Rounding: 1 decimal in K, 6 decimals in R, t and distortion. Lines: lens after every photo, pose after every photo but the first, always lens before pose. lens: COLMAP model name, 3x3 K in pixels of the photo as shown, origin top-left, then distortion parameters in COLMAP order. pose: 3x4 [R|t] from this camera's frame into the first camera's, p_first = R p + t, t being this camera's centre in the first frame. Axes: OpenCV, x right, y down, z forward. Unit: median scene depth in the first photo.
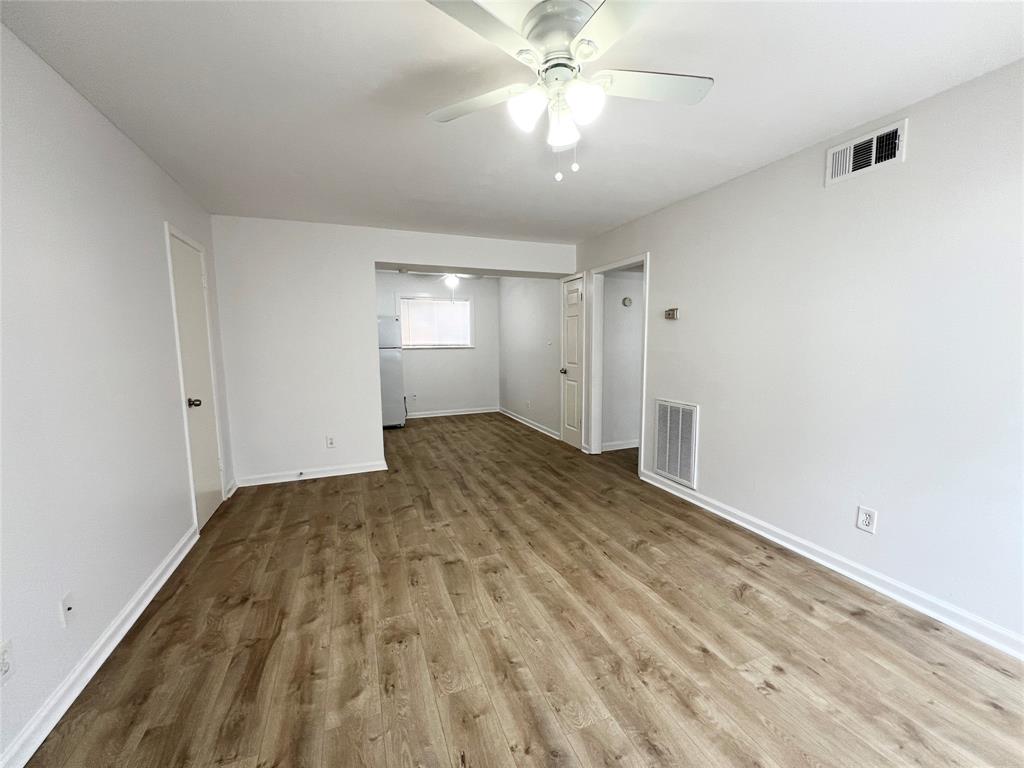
lens RADIAL K [[409.5, 0, 512.8], [0, 409.5, 382.6], [0, 0, 1]] dist [-0.000129, 0.000228]
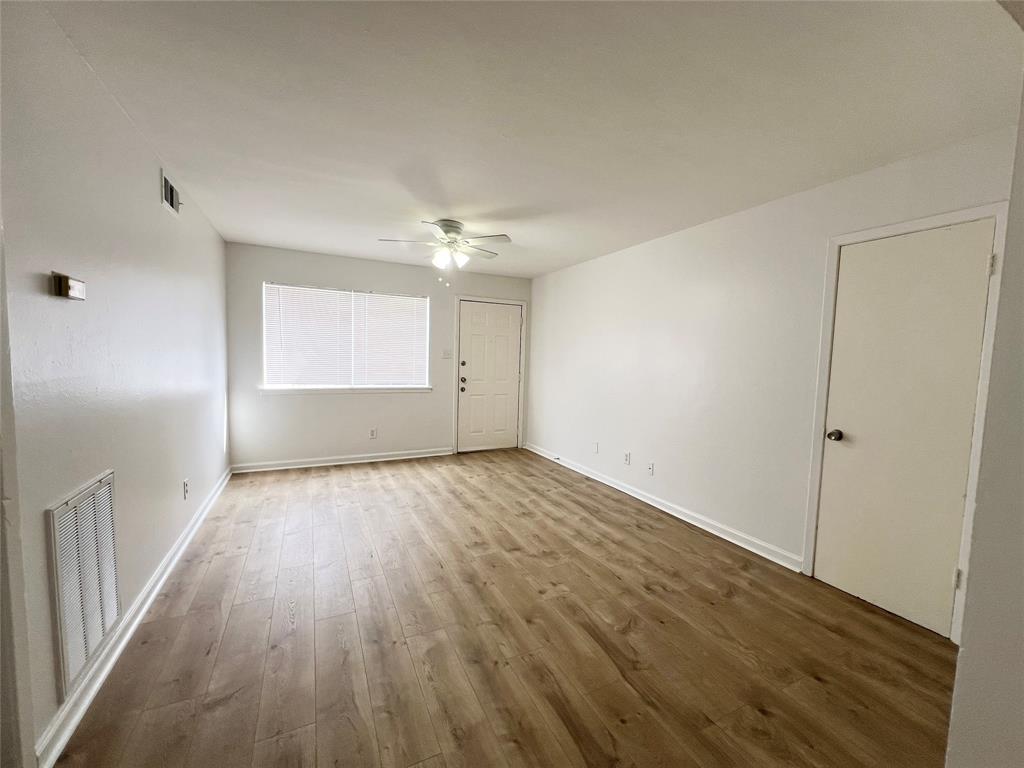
lens RADIAL K [[409.5, 0, 510.2], [0, 409.5, 386.7], [0, 0, 1]] dist [-0.000129, 0.000228]
pose [[-0.996979, -0.012651, -0.076629, -0.044539], [-0.026514, 0.982810, 0.182705, -0.223107], [0.073000, 0.184185, -0.980177, 2.101805]]
